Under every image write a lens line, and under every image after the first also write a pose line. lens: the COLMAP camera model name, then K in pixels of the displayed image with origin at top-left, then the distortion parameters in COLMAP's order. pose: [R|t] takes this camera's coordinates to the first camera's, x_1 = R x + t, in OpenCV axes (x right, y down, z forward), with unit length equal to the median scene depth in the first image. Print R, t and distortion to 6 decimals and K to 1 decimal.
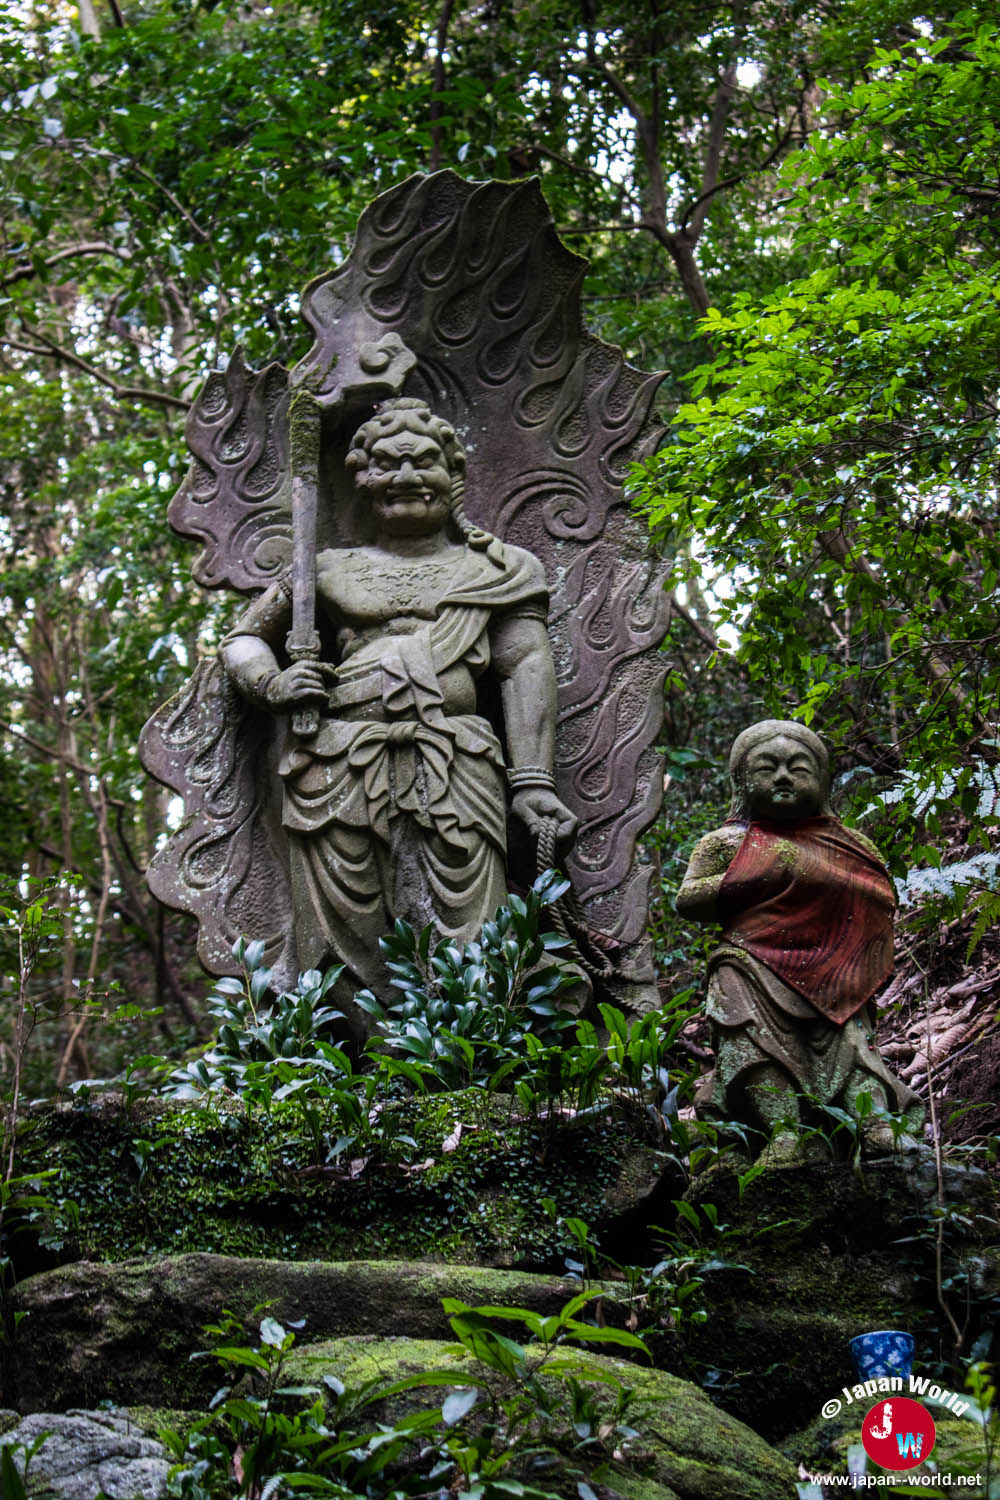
lens RADIAL K [[3457.9, 0, 500.8], [0, 3457.9, 750.3], [0, 0, 1]] dist [0.053045, 0.000000]
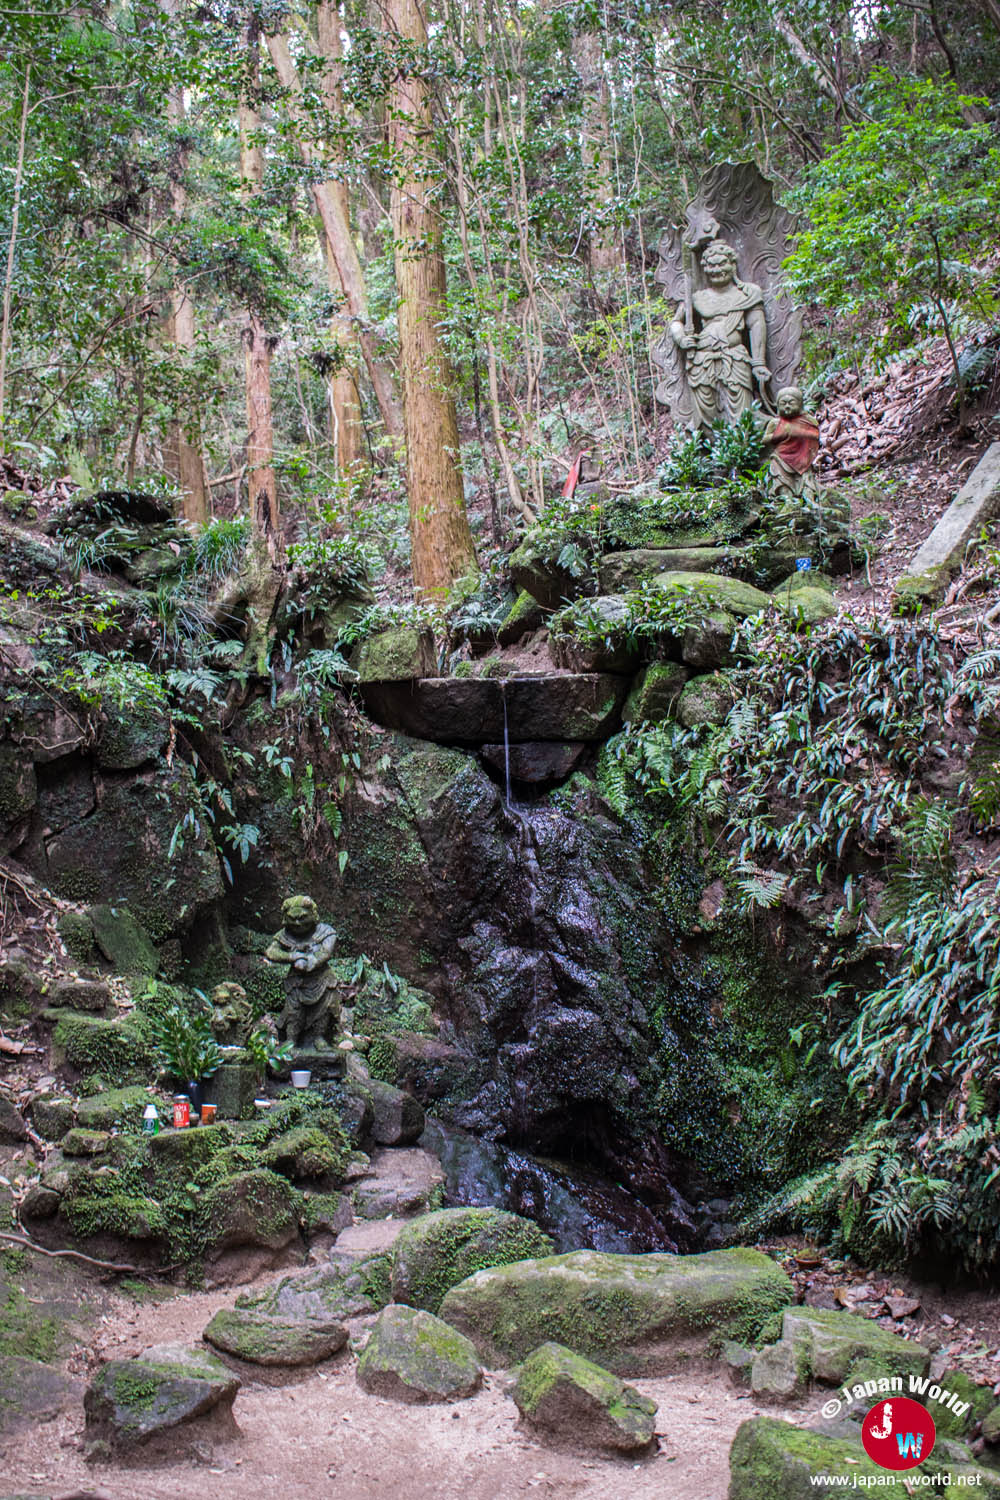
lens RADIAL K [[1726.5, 0, 499.9], [0, 1726.5, 751.8], [0, 0, 1]] dist [0.000863, 0.000000]
pose [[0.947976, -0.019822, -0.317725, 0.305620], [0.153031, 0.903552, 0.400219, -0.371121], [0.279148, -0.428020, 0.859579, -0.721416]]
